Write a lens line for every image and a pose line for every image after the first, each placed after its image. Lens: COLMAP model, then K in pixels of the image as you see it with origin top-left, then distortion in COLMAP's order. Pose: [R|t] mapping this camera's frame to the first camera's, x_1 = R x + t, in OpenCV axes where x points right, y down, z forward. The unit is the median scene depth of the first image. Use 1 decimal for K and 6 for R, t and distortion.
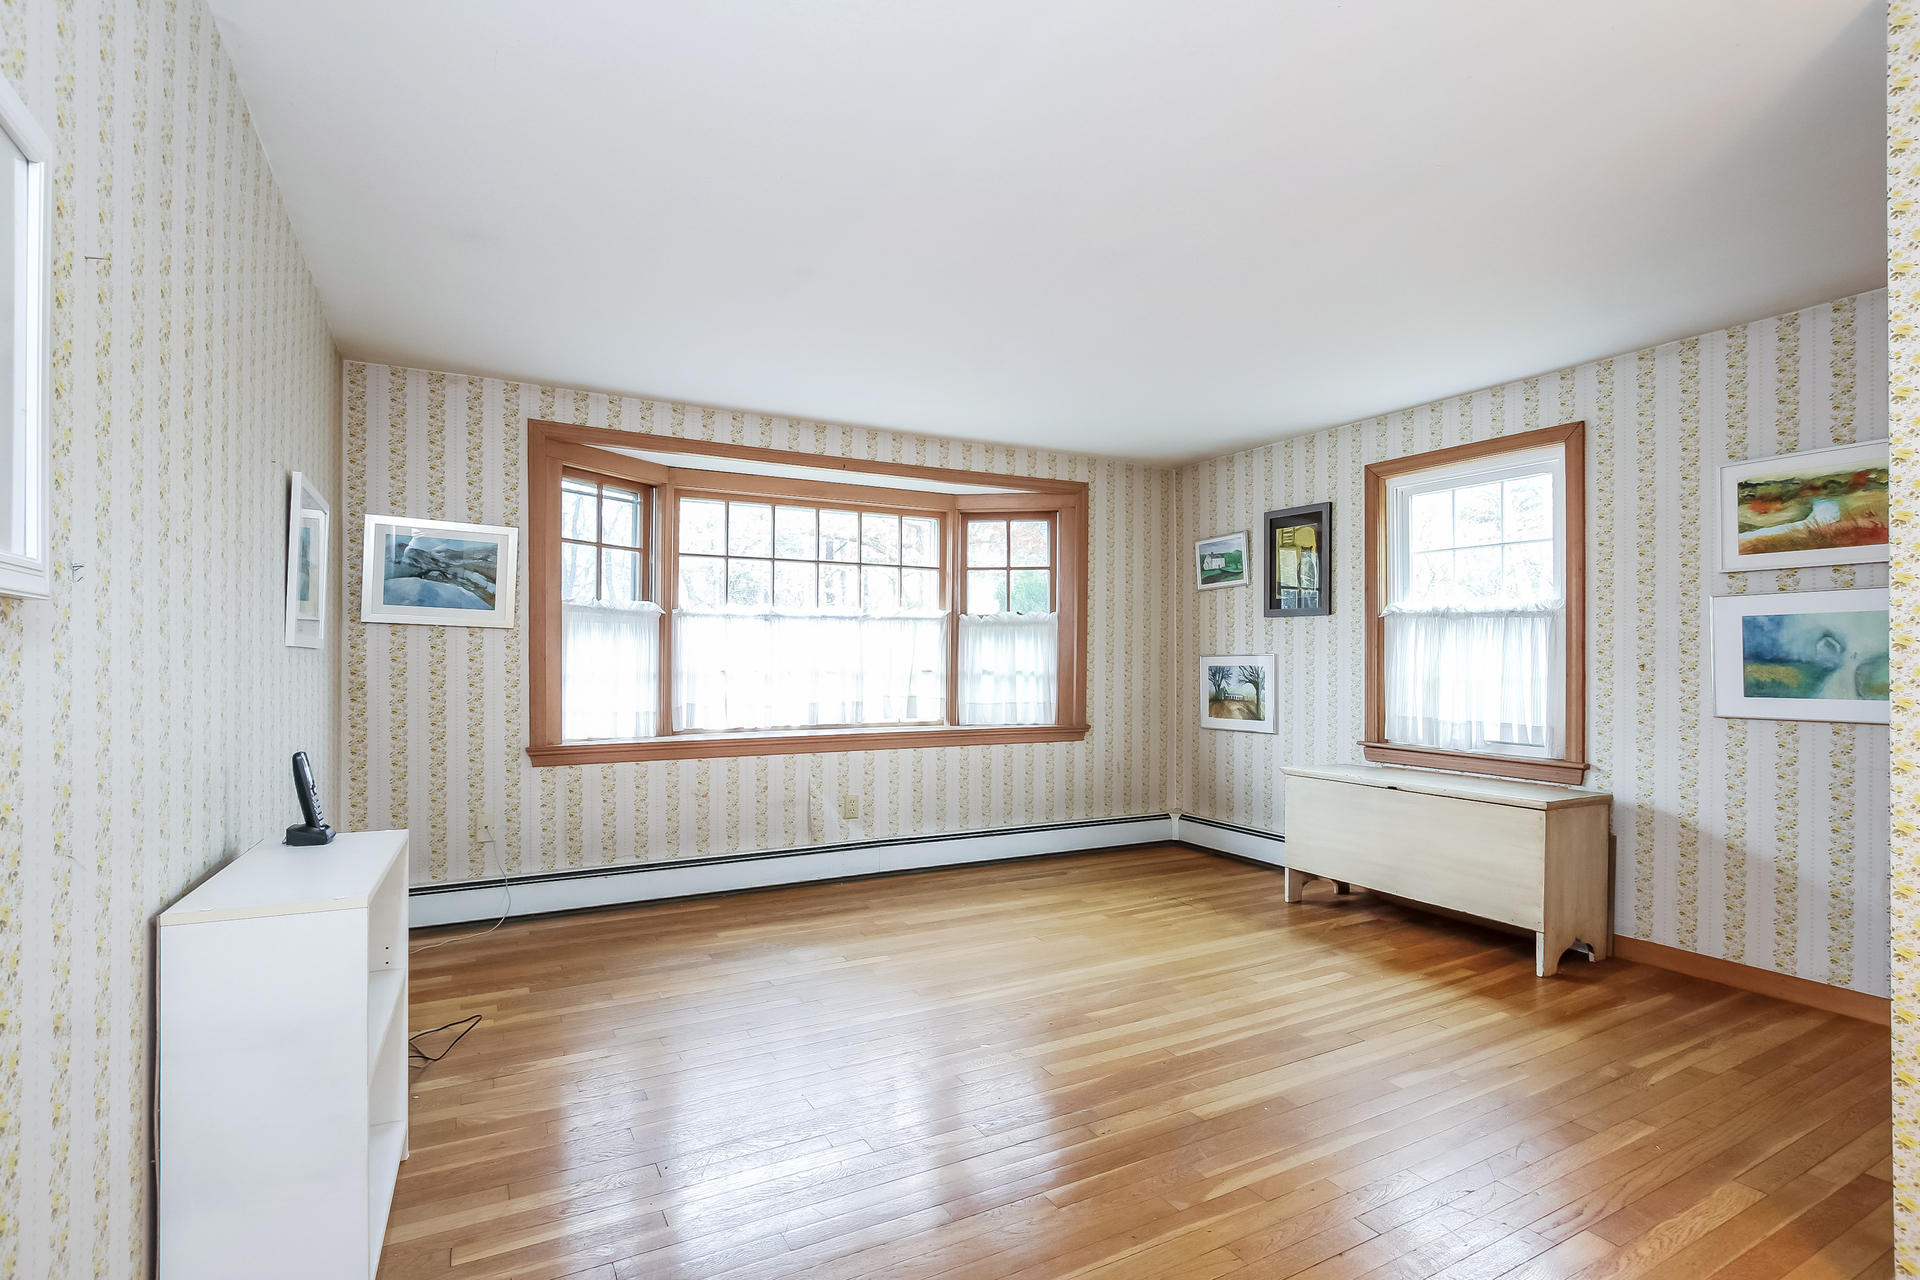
lens RADIAL K [[915.8, 0, 959.2], [0, 915.8, 665.9], [0, 0, 1]] dist [-0.023746, 0.001589]
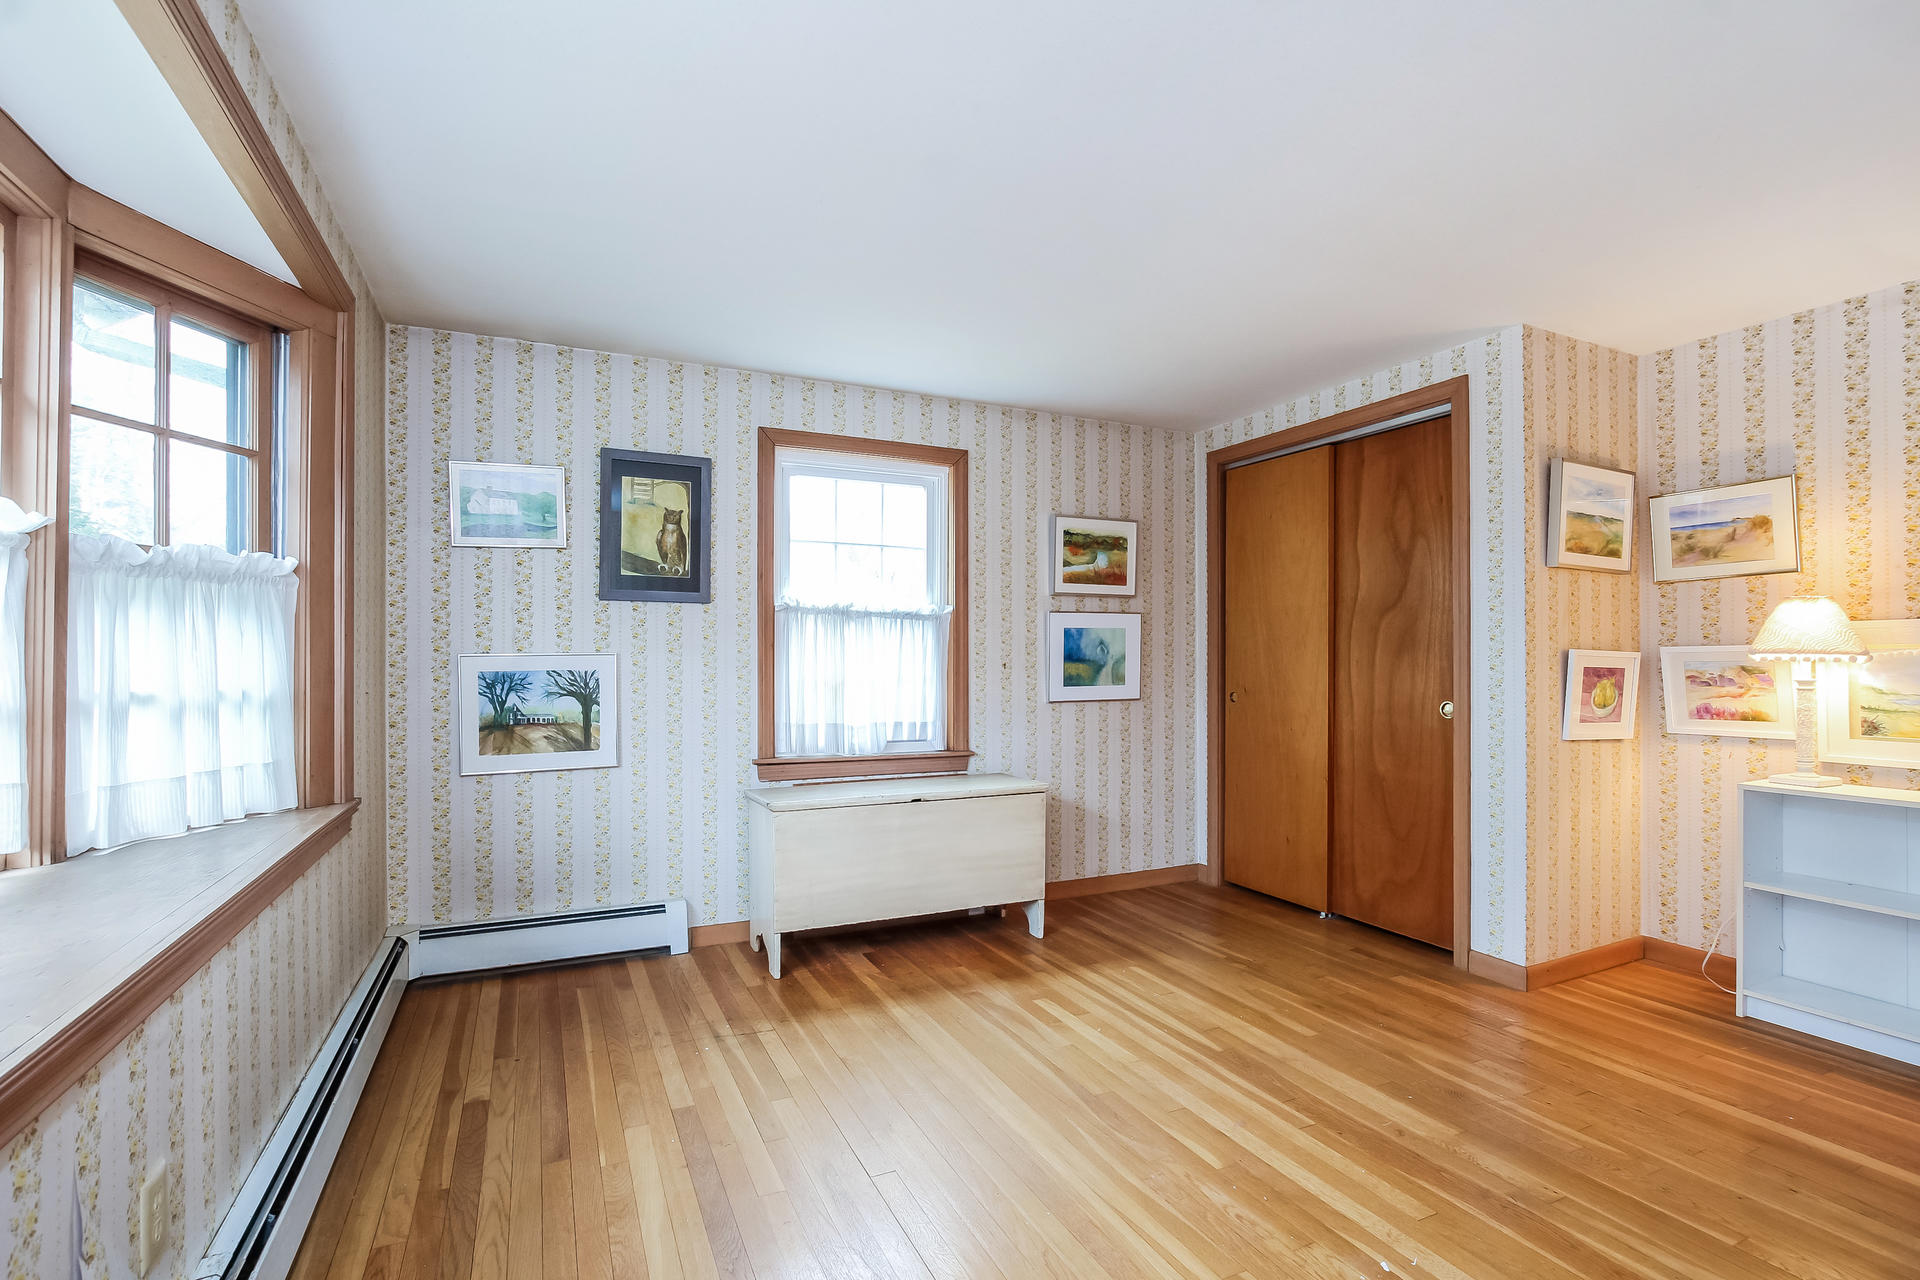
lens RADIAL K [[915.8, 0, 959.2], [0, 915.8, 665.9], [0, 0, 1]] dist [-0.023746, 0.001589]
pose [[0.048192, -0.011050, 0.998777, -0.428500], [0.008201, 0.999909, 0.010667, -0.010655], [-0.998804, 0.007677, 0.048278, 0.879564]]
